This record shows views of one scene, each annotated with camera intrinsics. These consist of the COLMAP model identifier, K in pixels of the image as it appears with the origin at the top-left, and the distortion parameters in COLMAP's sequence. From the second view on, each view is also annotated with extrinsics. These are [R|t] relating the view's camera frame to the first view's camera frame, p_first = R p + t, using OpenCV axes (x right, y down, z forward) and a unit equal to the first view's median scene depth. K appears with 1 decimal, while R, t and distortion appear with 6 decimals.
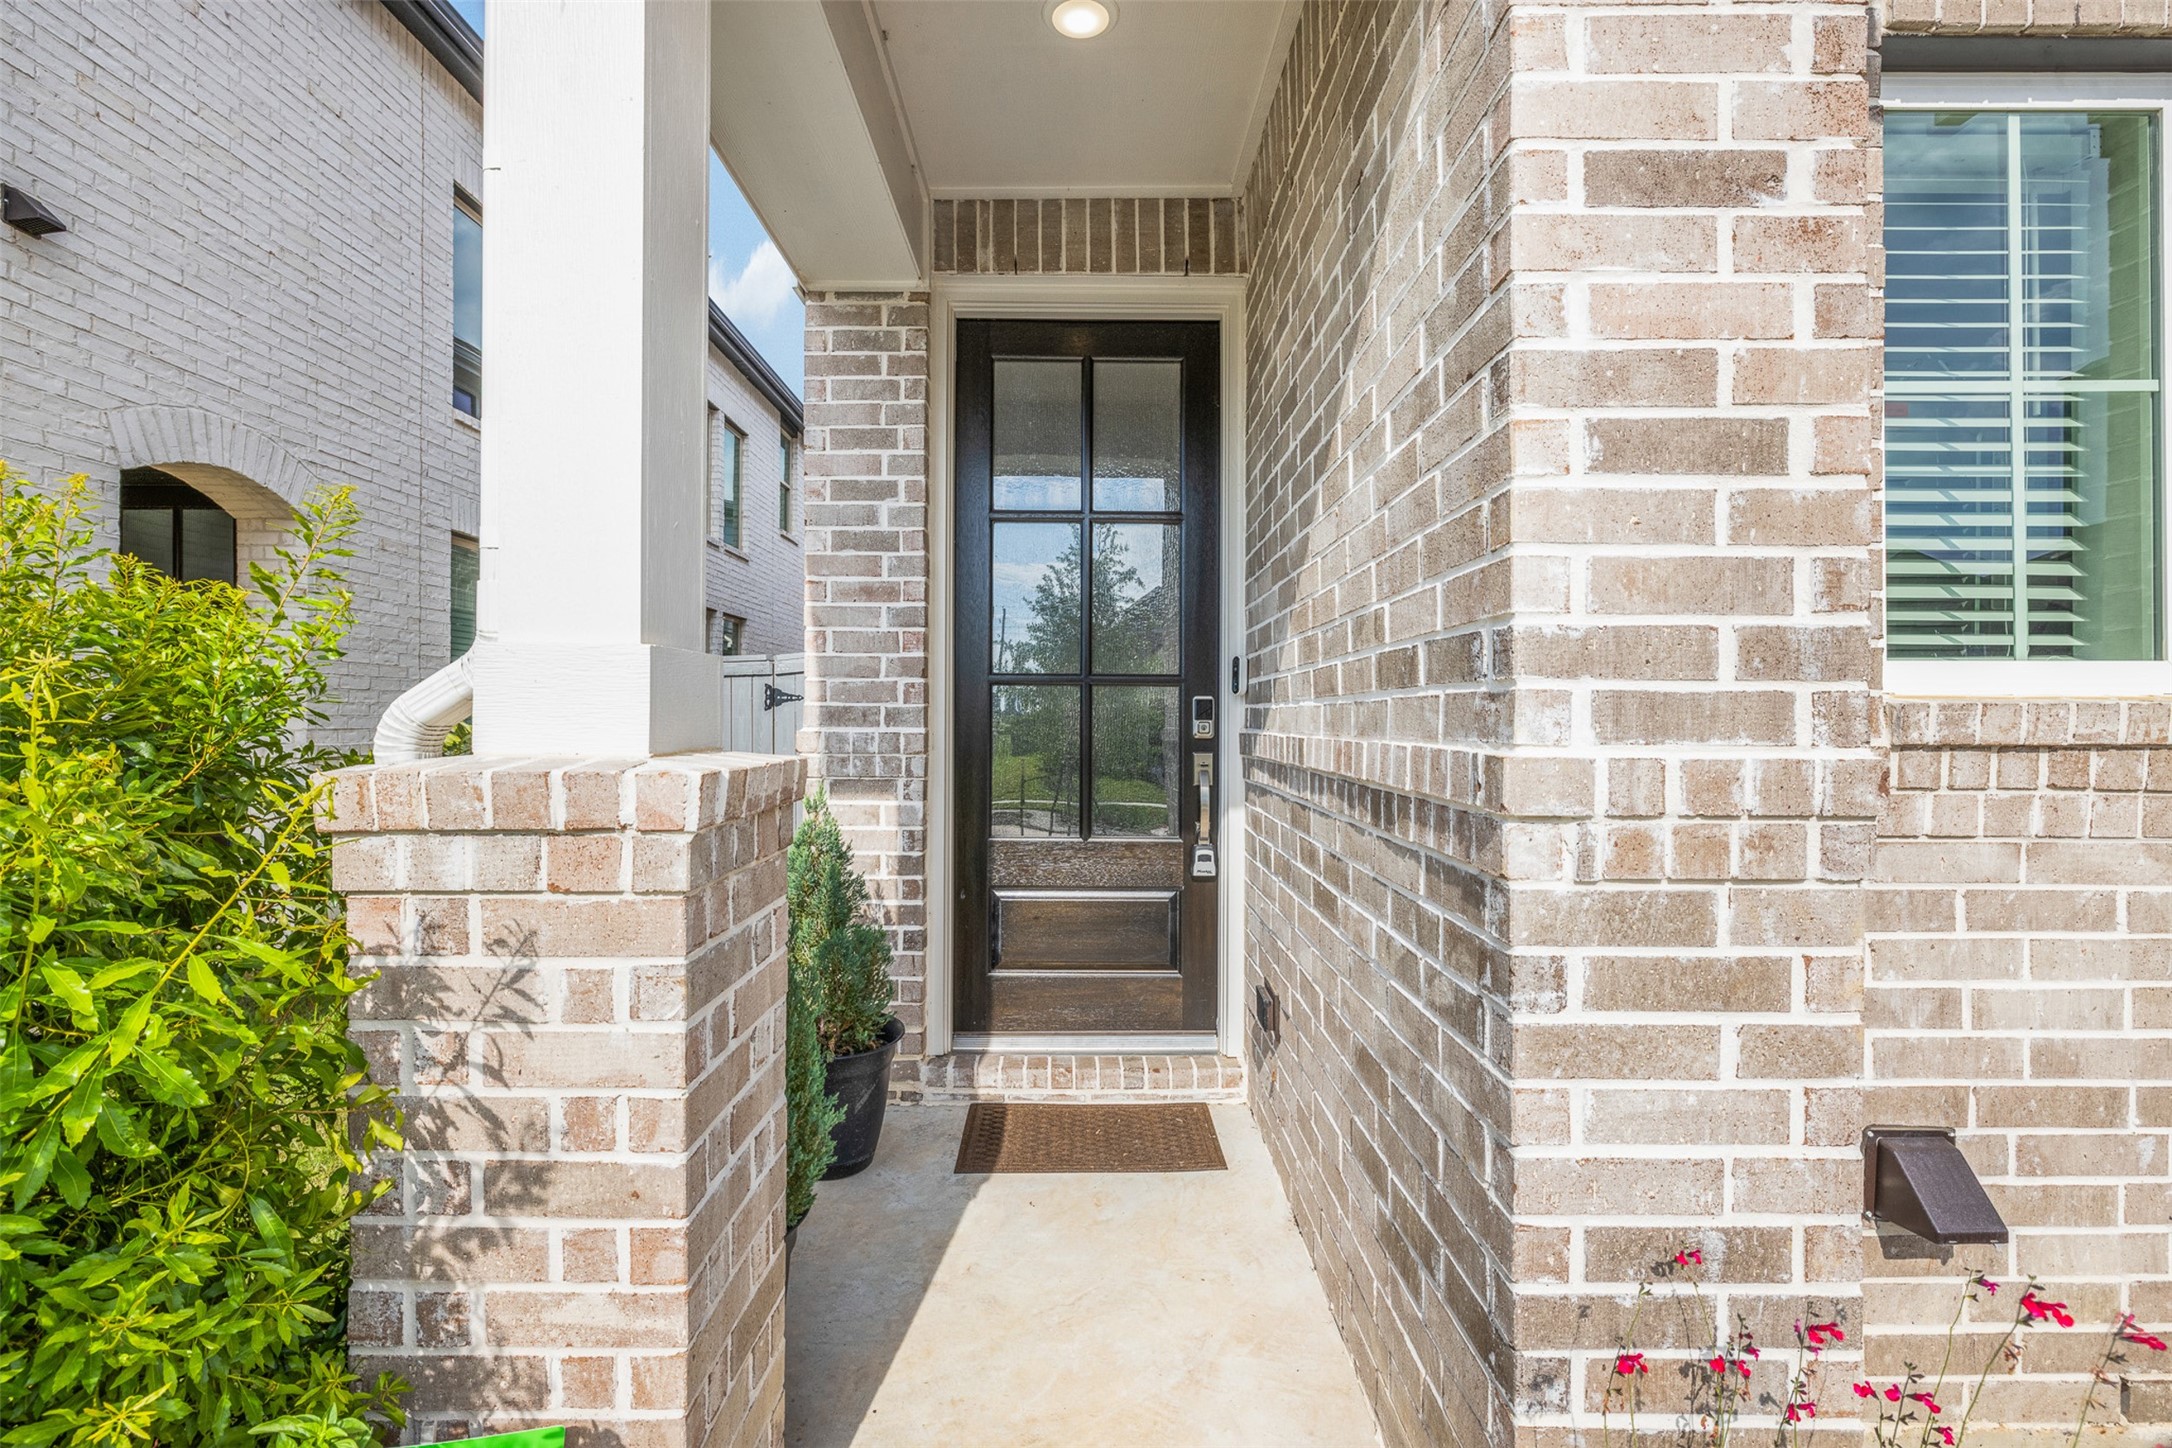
lens RADIAL K [[1037.4, 0, 1070.0], [0, 1037.4, 715.1], [0, 0, 1]] dist [-0.010511, 0.000391]
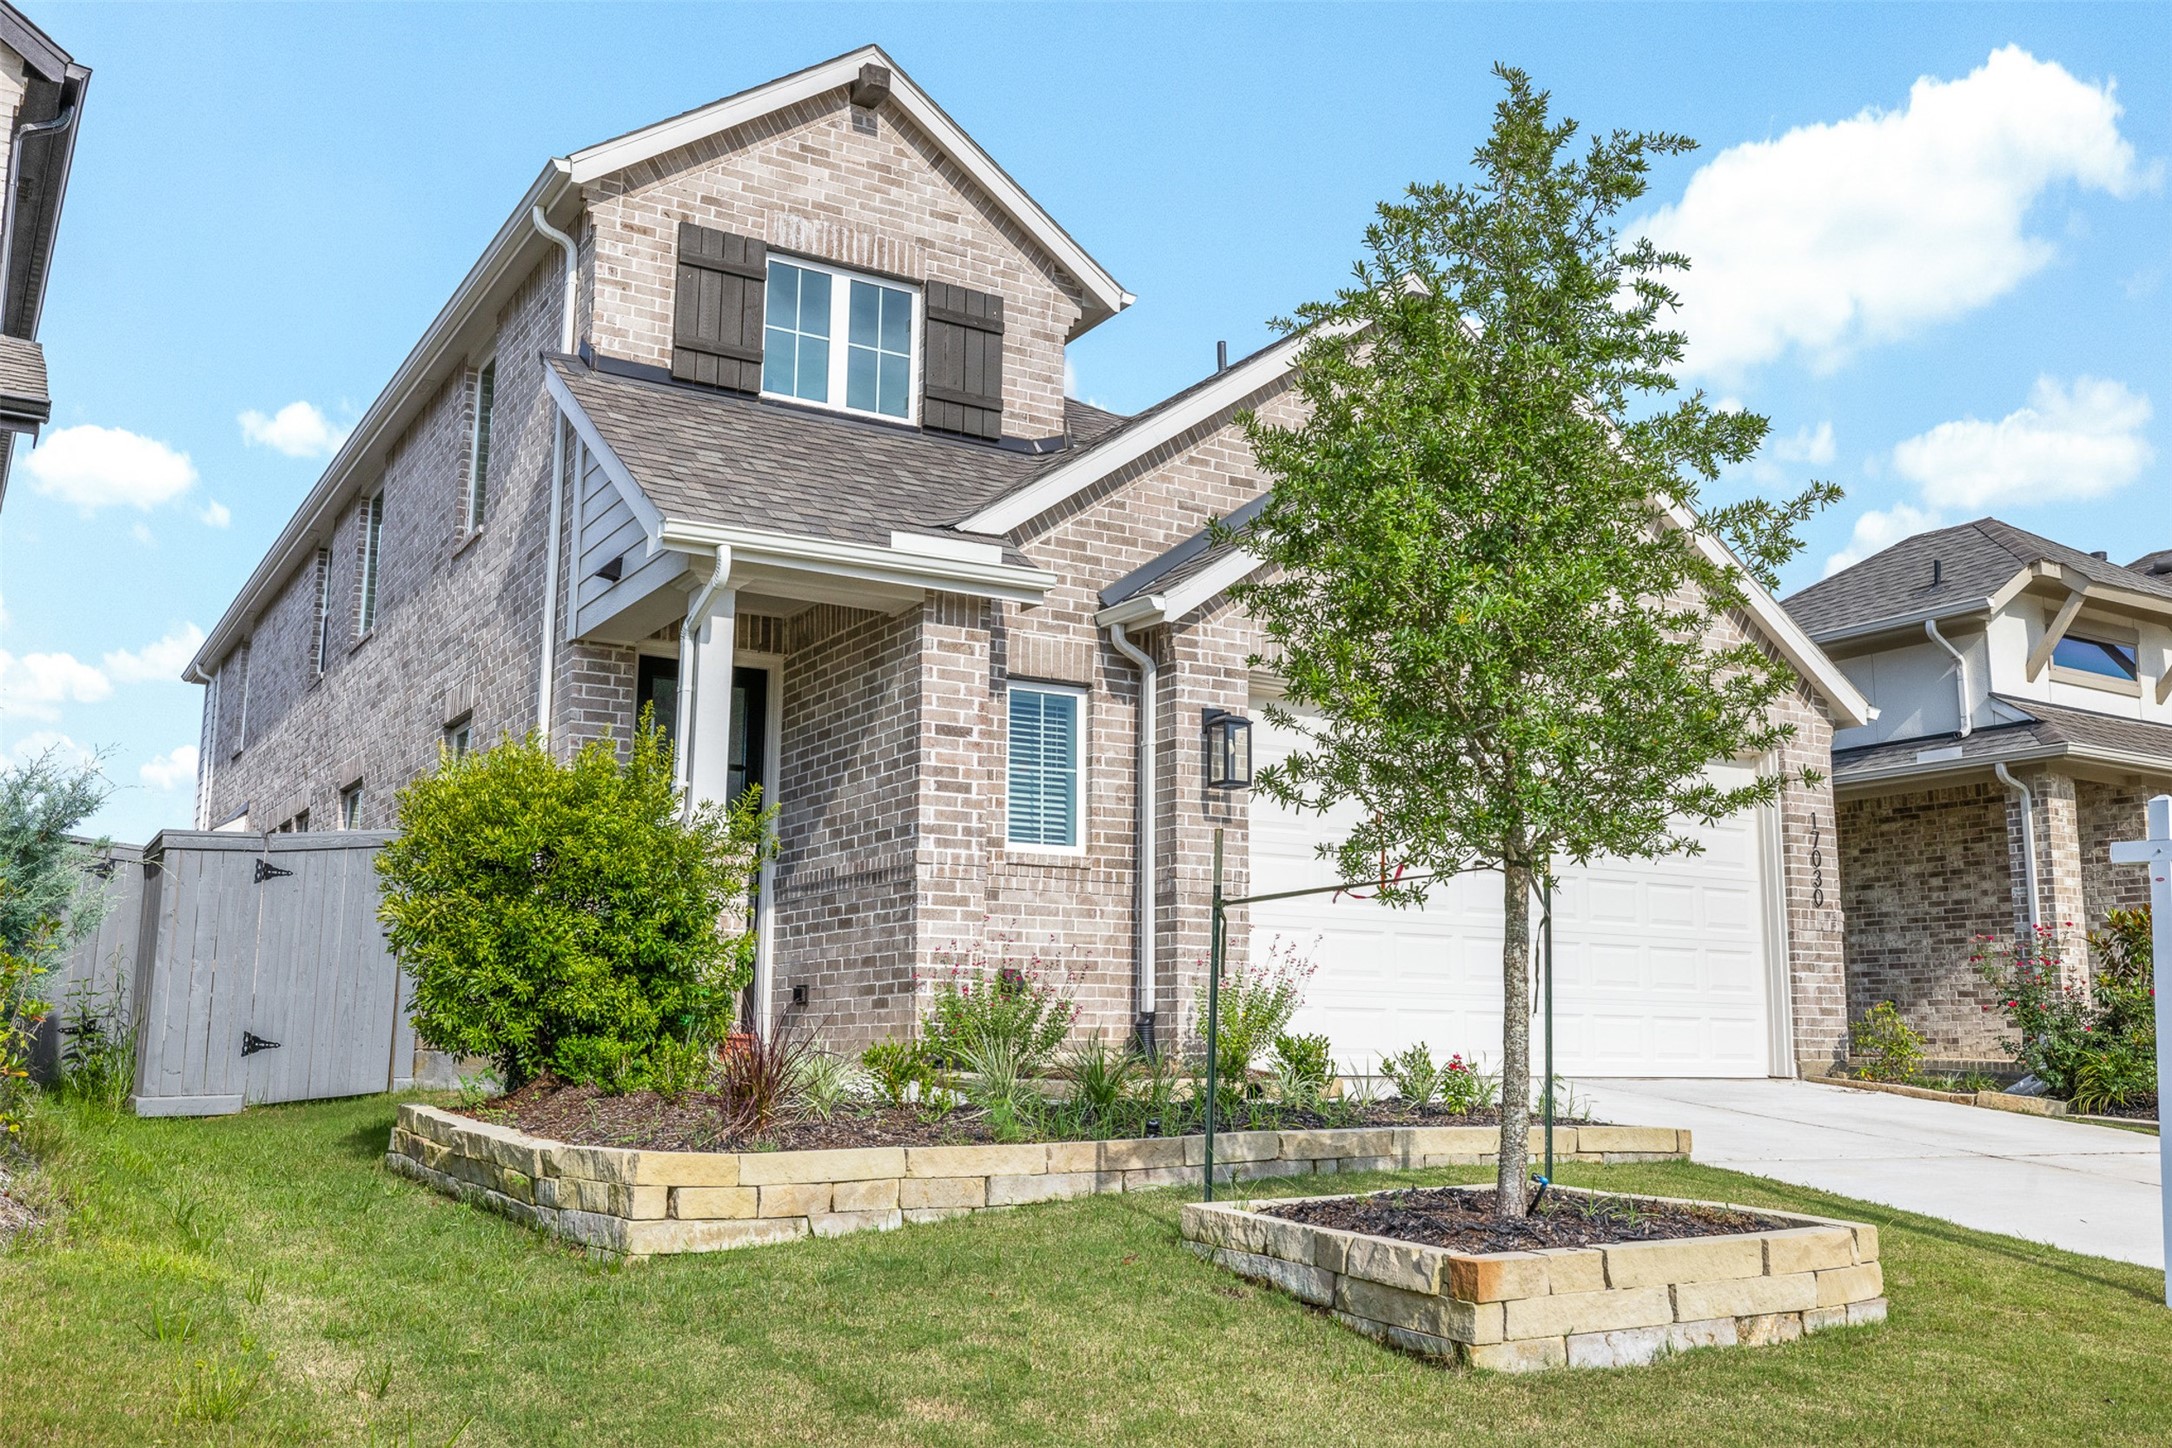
lens RADIAL K [[2018.1, 0, 1098.7], [0, 2018.1, 710.0], [0, 0, 1]] dist [0.002772, 0.000000]
pose [[0.851396, 0.094902, 0.515867, -3.604594], [-0.006634, 0.985365, -0.170326, 0.954489], [-0.524482, 0.141593, 0.839566, -7.097419]]
